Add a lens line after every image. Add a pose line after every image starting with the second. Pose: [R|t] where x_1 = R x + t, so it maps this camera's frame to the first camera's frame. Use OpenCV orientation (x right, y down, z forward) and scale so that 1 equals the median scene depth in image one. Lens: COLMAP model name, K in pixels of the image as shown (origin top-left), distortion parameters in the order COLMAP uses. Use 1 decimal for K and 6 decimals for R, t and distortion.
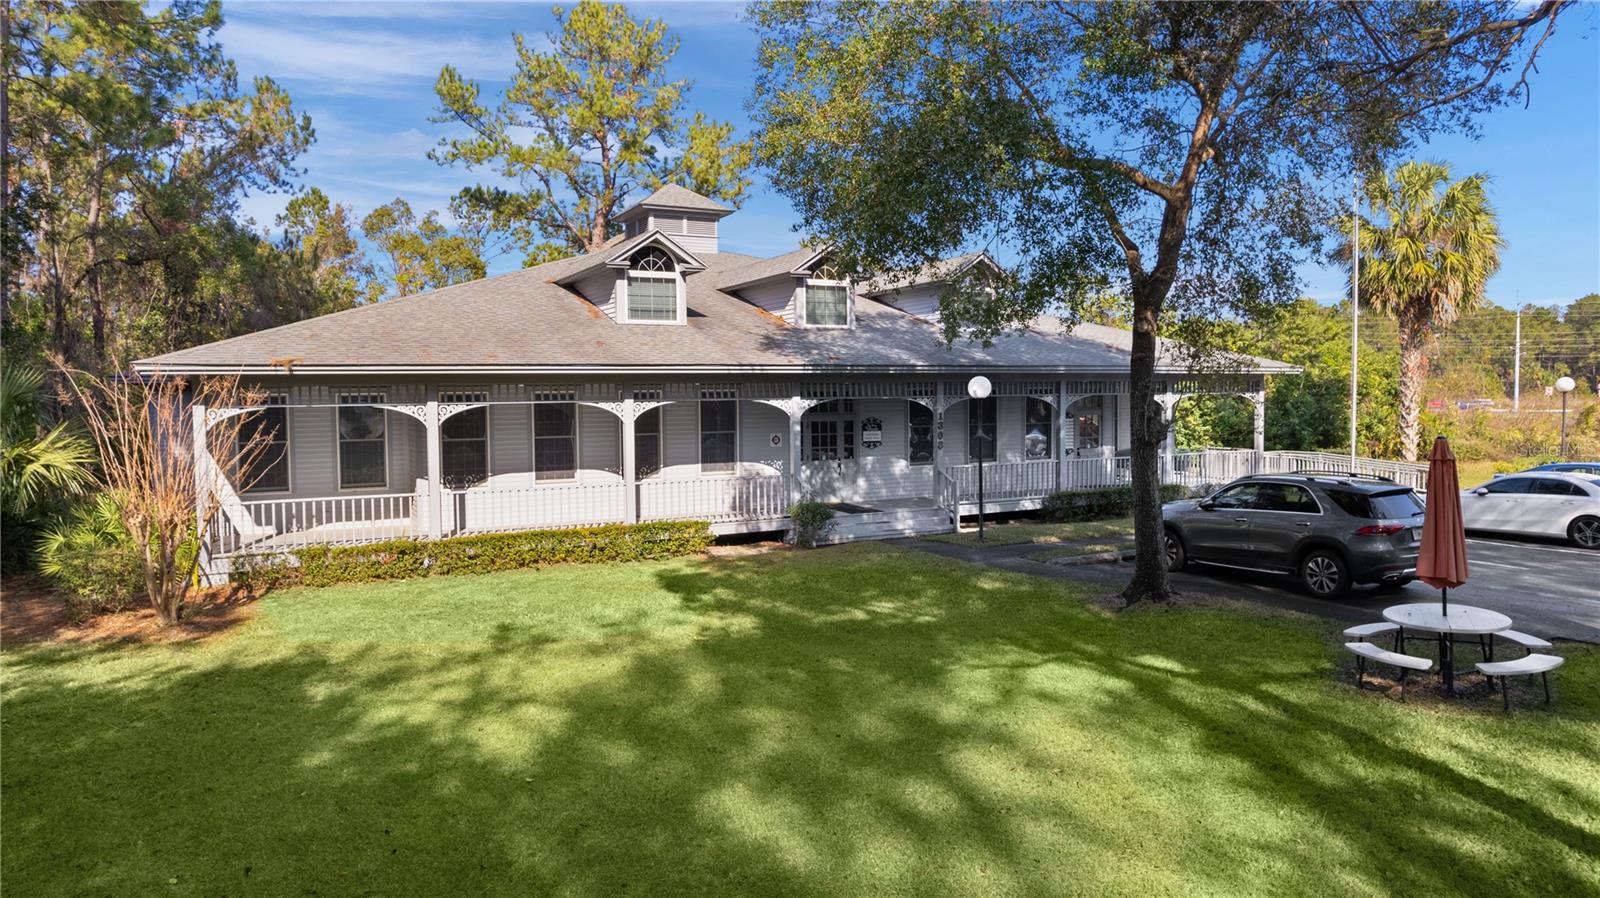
lens RADIAL K [[972.8, 0, 785.1], [0, 972.8, 453.3], [0, 0, 1]] dist [0.029121, 0.000258]
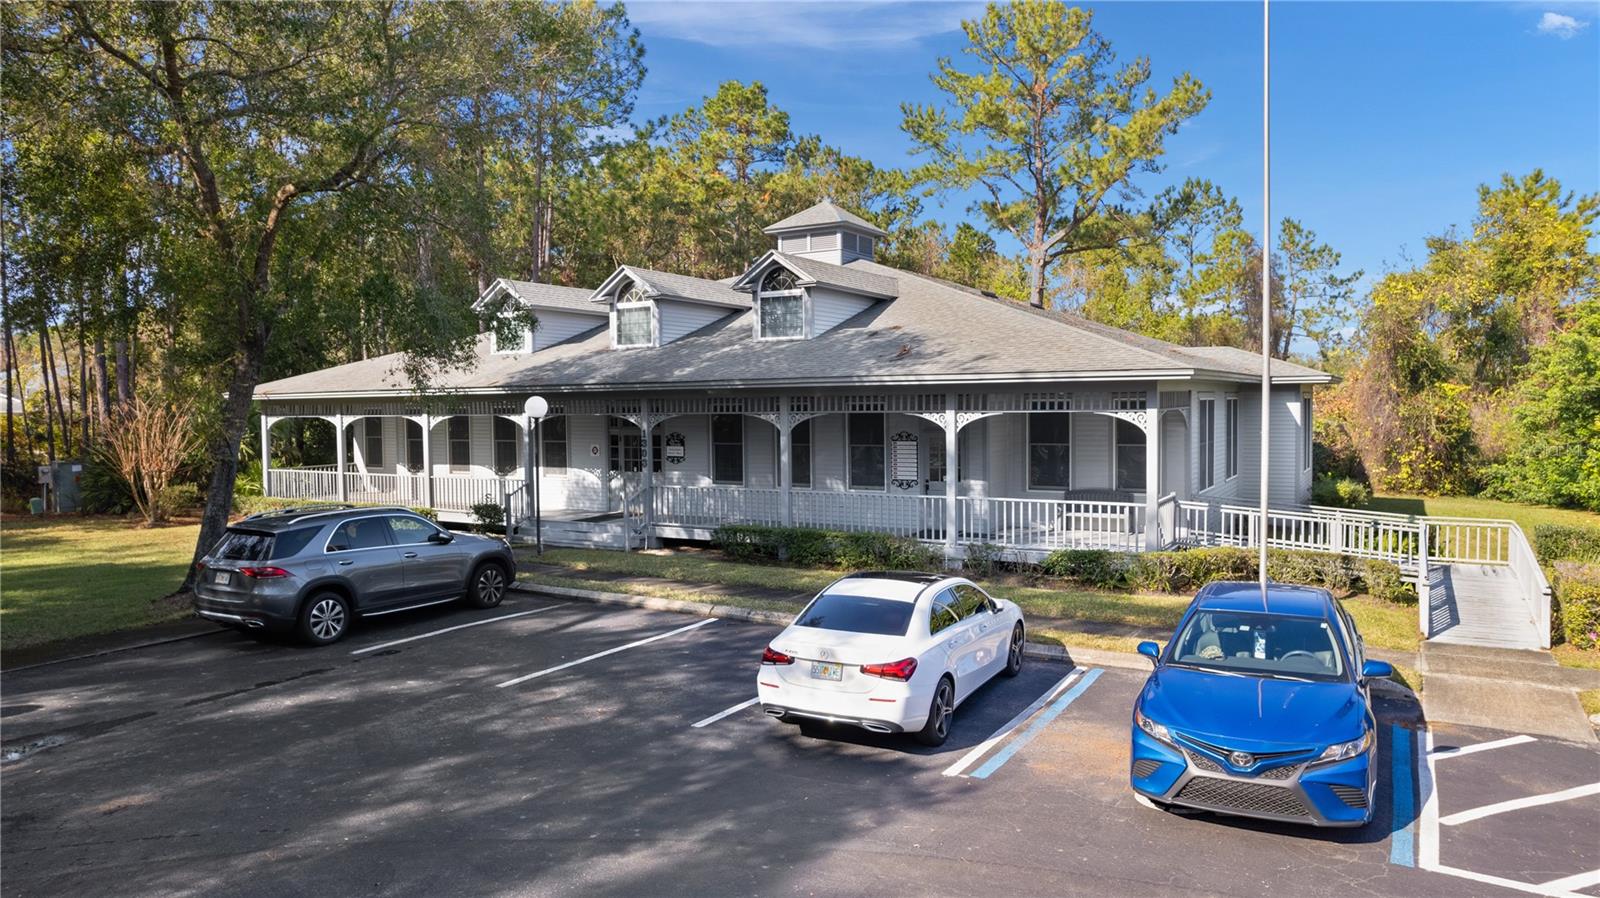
lens RADIAL K [[1033.8, 0, 796.9], [0, 1033.8, 464.0], [0, 0, 1]] dist [-0.071414, 0.058229]
pose [[0.545639, 0.052310, -0.836386, 1.186665], [-0.047945, 0.998364, 0.031162, -0.049423], [0.836648, 0.023097, 0.547254, 0.583339]]
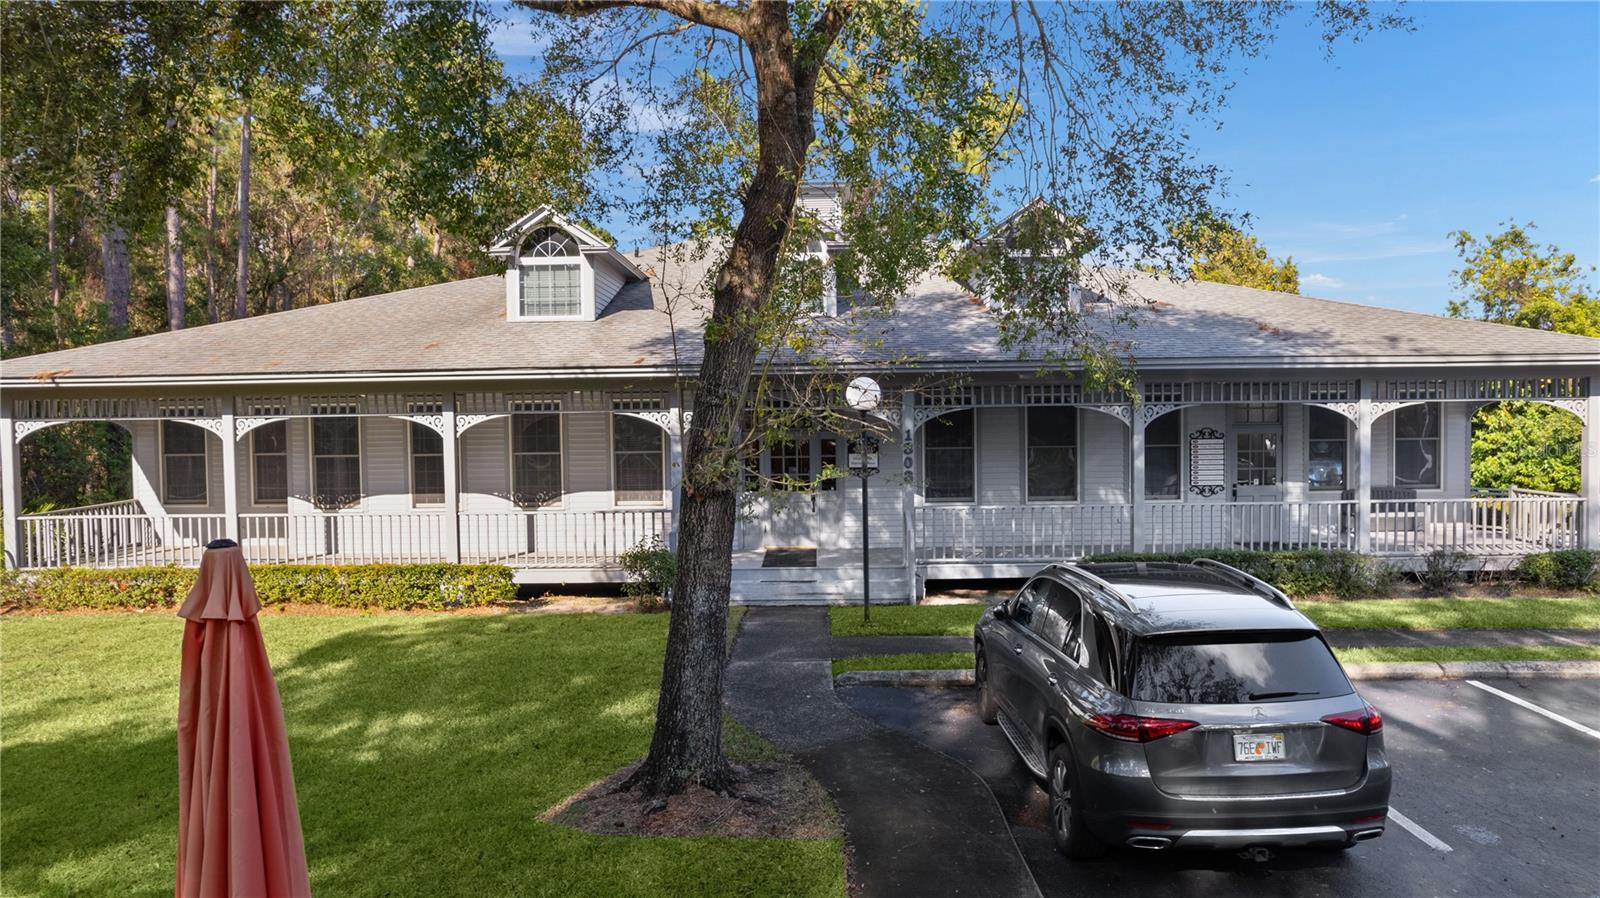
lens RADIAL K [[1126.2, 0, 802.5], [0, 1126.2, 439.9], [0, 0, 1]] dist [-0.021170, -0.002572]
pose [[0.890761, 0.013930, -0.454258, 0.488290], [-0.023901, 0.999583, -0.016215, -0.020515], [0.453842, 0.025301, 0.890723, 0.246241]]
